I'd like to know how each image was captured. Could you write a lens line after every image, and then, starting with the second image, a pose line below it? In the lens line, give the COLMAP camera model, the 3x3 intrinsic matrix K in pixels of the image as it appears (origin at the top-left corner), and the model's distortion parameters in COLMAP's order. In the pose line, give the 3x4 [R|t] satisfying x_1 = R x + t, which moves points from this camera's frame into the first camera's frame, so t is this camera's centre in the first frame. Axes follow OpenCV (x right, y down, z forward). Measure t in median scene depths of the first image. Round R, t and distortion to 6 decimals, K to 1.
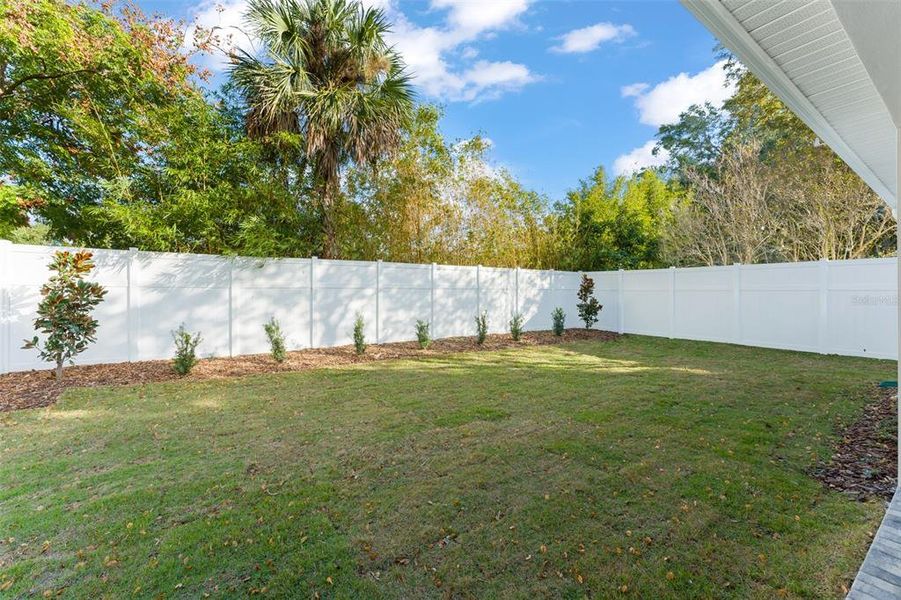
lens RADIAL K [[355.6, 0, 450.5], [0, 355.6, 300.0], [0, 0, 1]] dist [-0.000602, -0.000091]
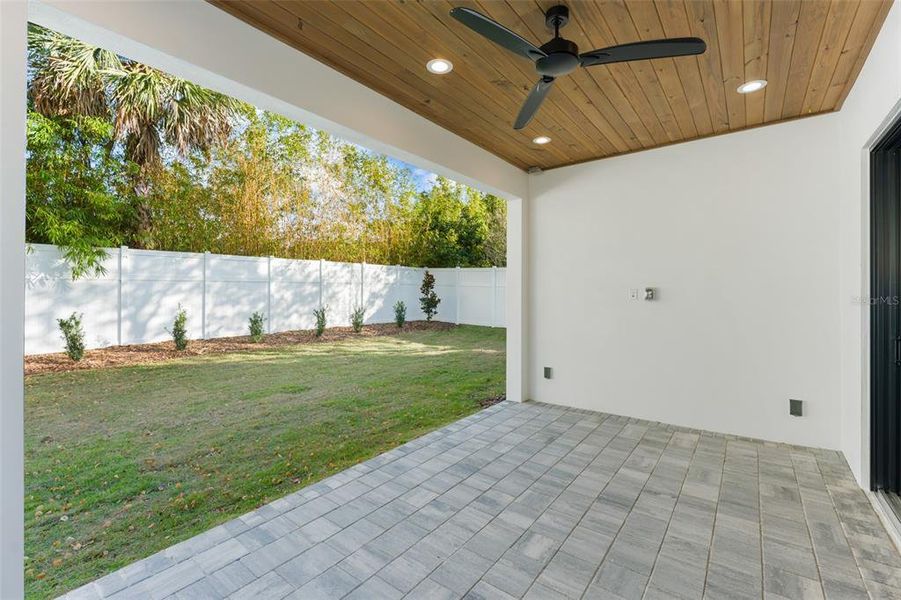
lens RADIAL K [[386.2, 0, 446.0], [0, 386.2, 291.5], [0, 0, 1]] dist [-0.000906, 0.000139]
pose [[0.950500, 0.004945, 0.310685, 0.088182], [-0.003334, 0.999978, -0.005716, -0.002284], [-0.310707, 0.004398, 0.950496, -0.185239]]
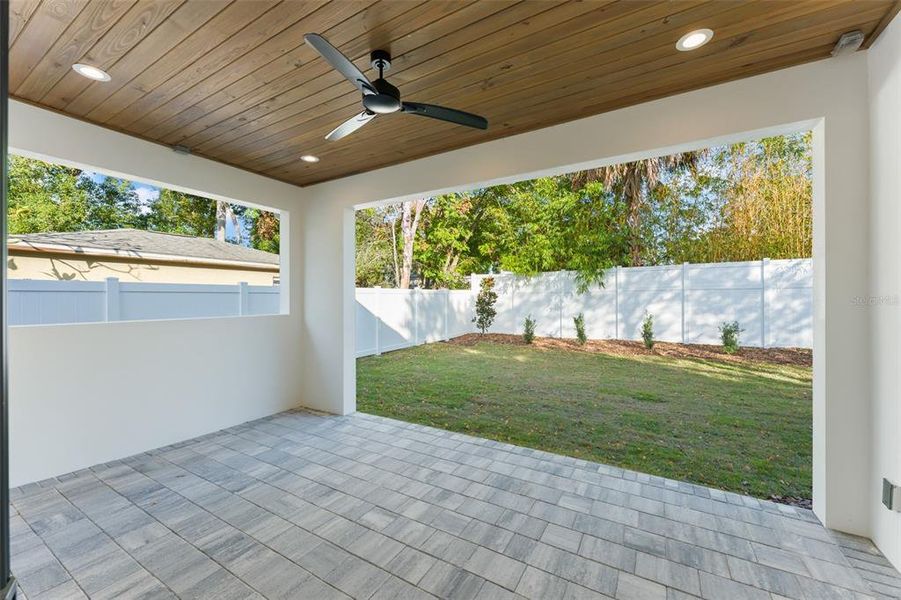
lens RADIAL K [[355.6, 0, 450.5], [0, 355.6, 300.0], [0, 0, 1]] dist [-0.000602, -0.000091]
pose [[0.440033, 0.006357, -0.897959, 0.409841], [-0.005225, 0.999976, 0.004519, -0.007038], [0.897966, 0.002703, 0.440056, -0.065321]]
